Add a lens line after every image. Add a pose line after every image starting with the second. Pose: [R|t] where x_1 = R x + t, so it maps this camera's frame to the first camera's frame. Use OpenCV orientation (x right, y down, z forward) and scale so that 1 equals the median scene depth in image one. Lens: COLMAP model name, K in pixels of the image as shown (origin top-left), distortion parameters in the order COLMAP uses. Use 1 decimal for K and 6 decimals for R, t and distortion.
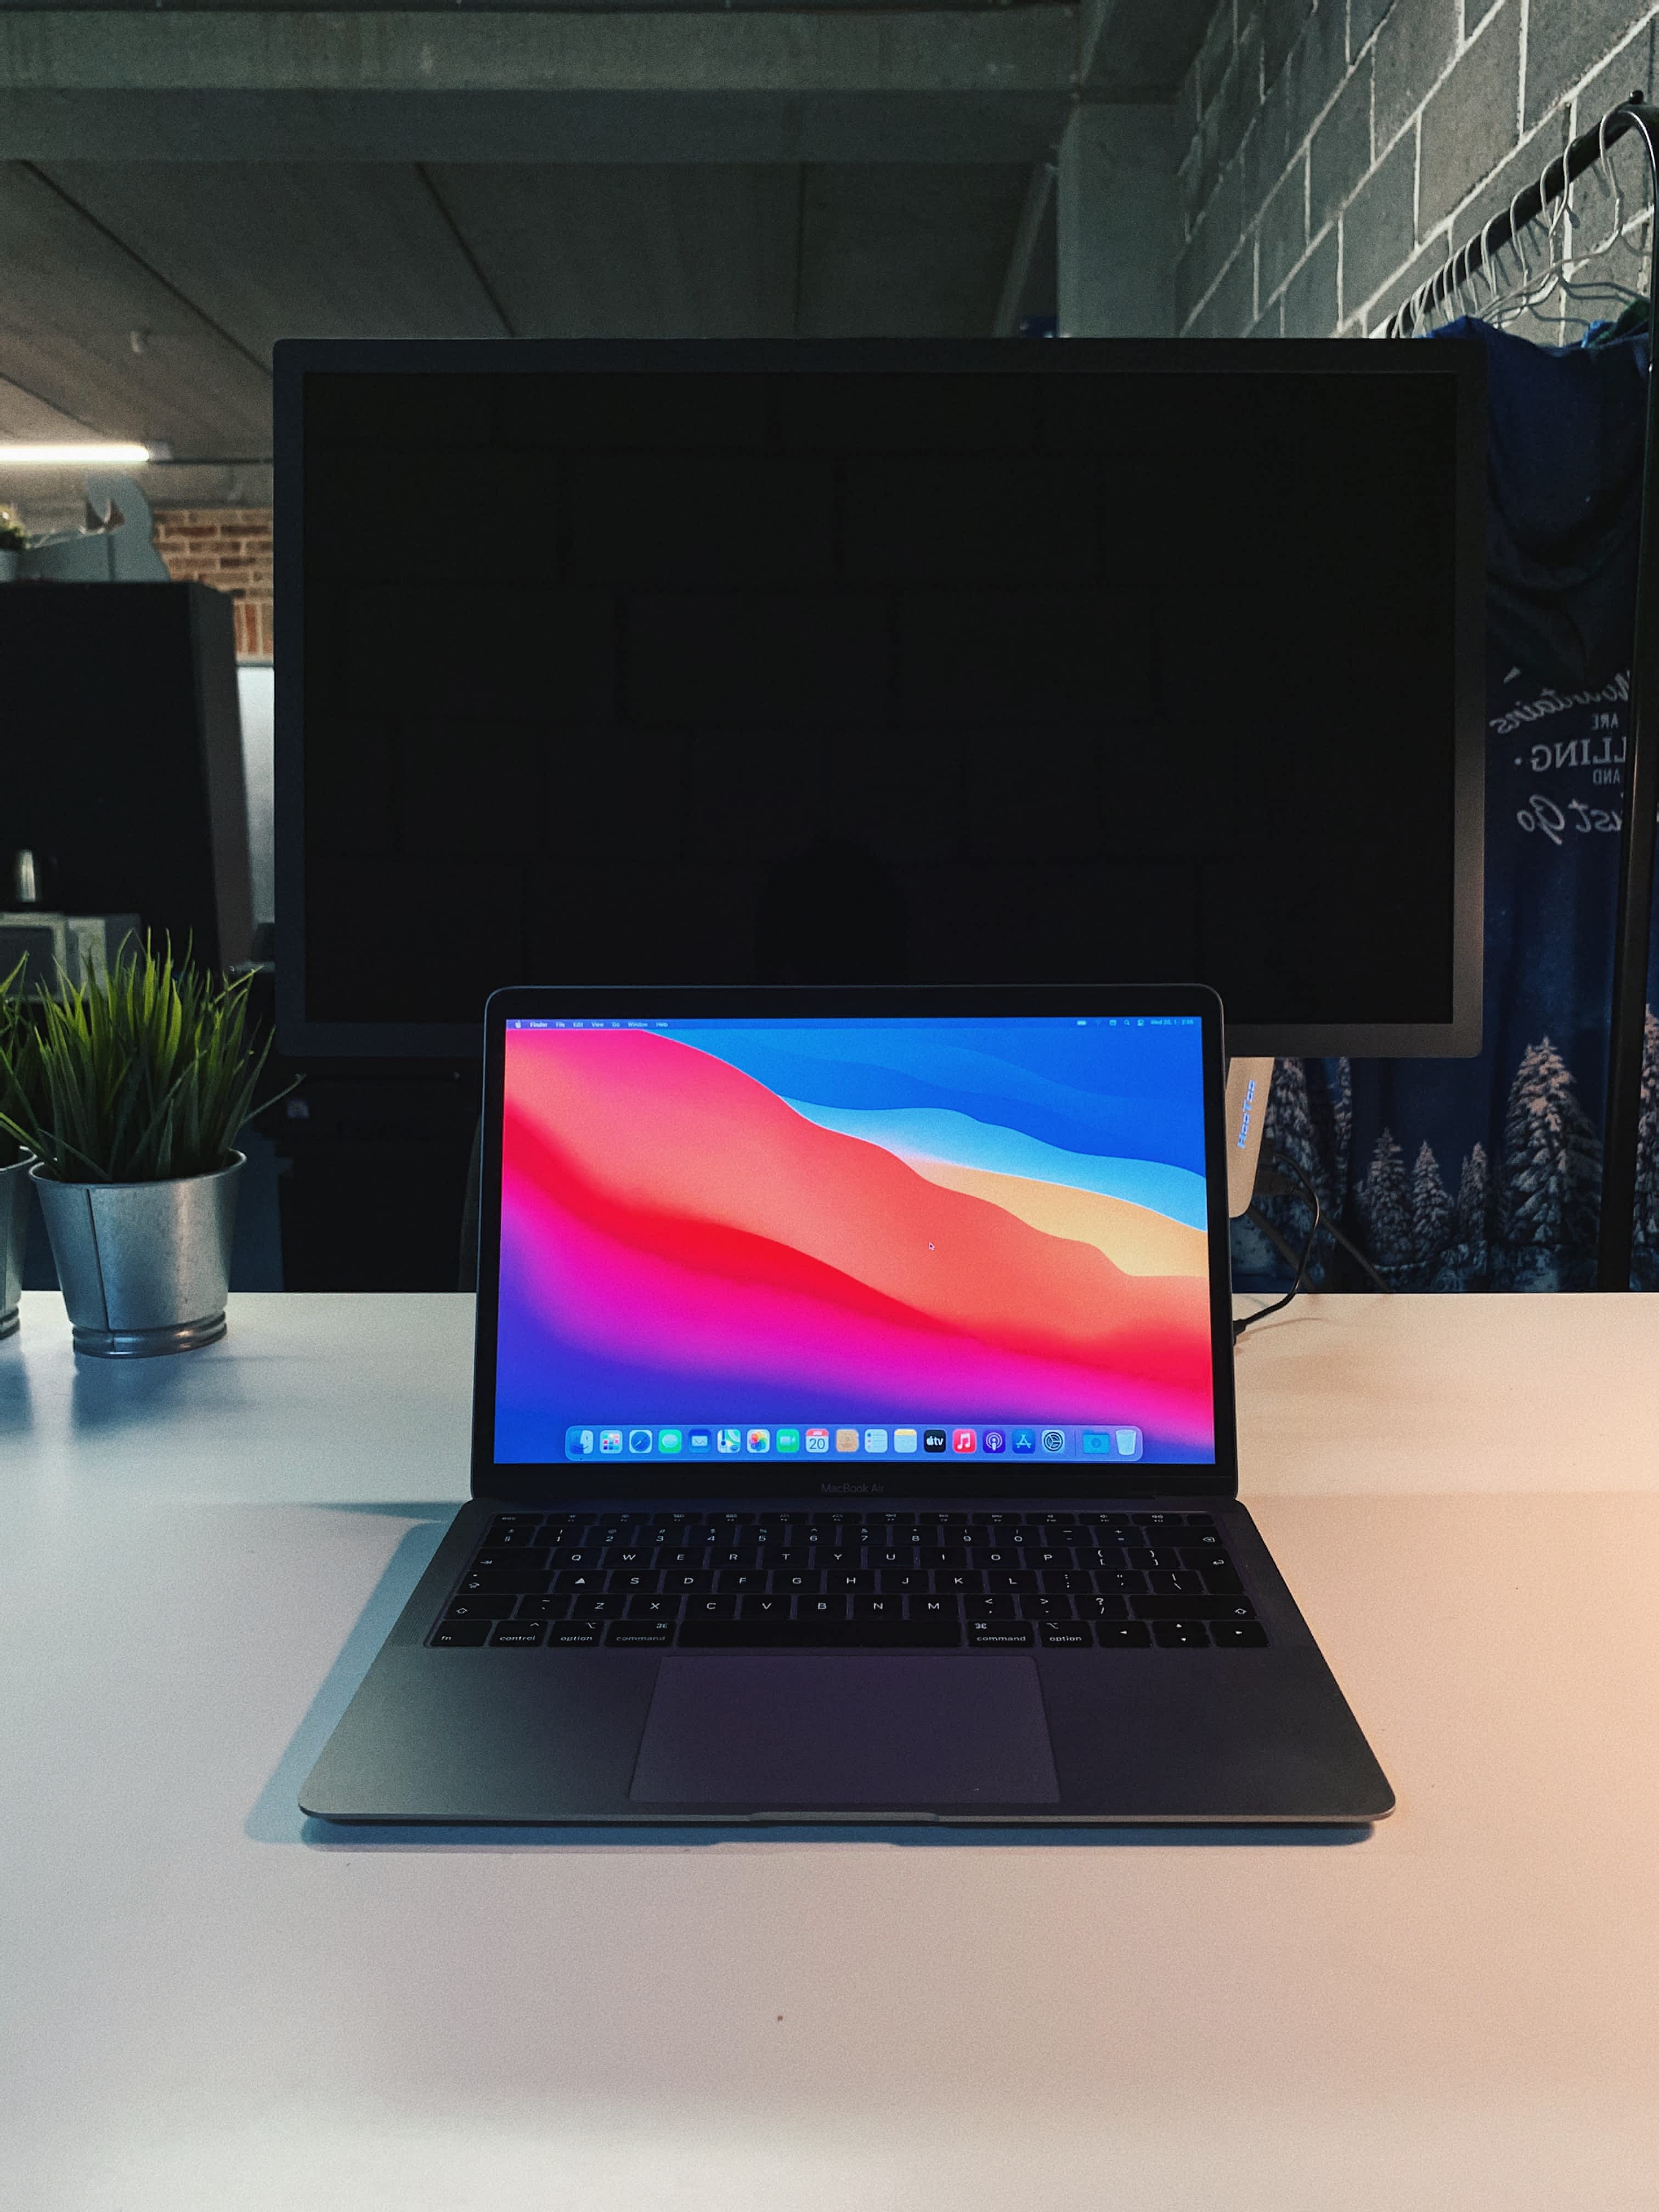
lens RADIAL K [[1662.3, 0, 858.3], [0, 1662.3, 1102.8], [0, 0, 1]] dist [0.081781, -0.262314]
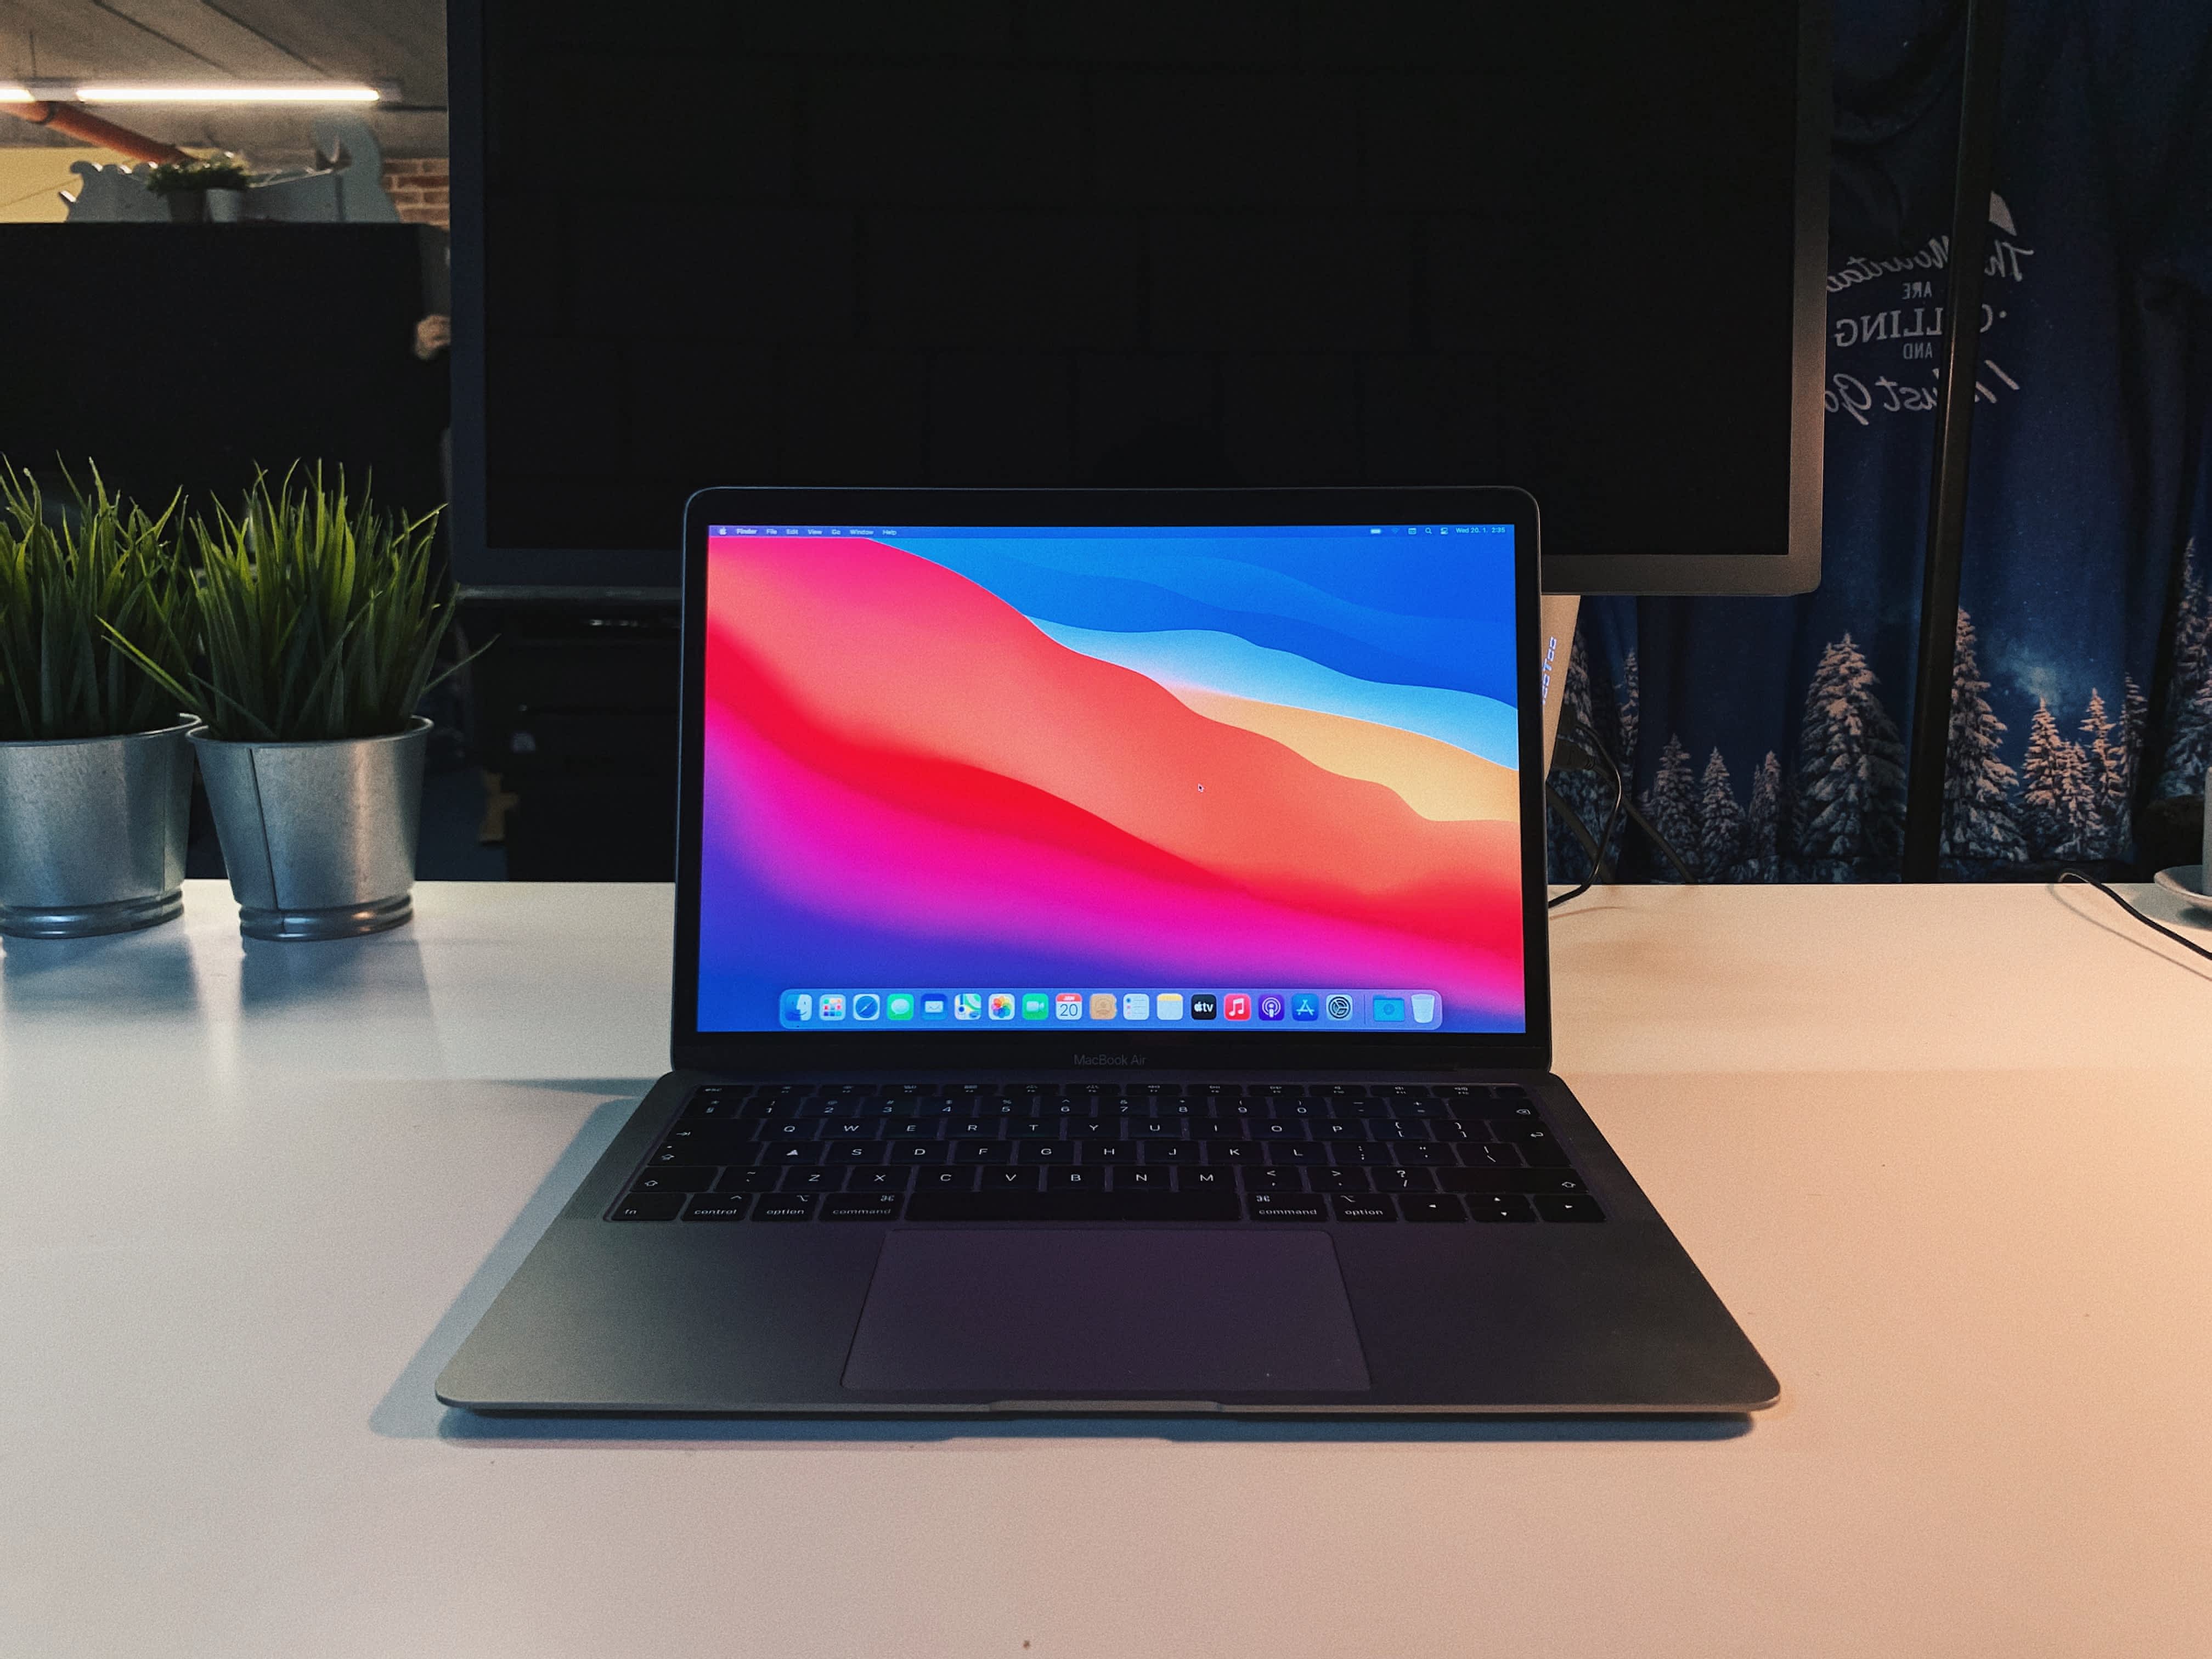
lens RADIAL K [[1689.9, 0, 1114.3], [0, 1689.9, 825.5], [0, 0, 1]] dist [0.080951, -0.269922]
pose [[0.999981, 0.002729, 0.005521, -0.005894], [-0.002941, 0.999243, 0.038791, 0.070564], [-0.005411, -0.038806, 0.999232, 0.115038]]
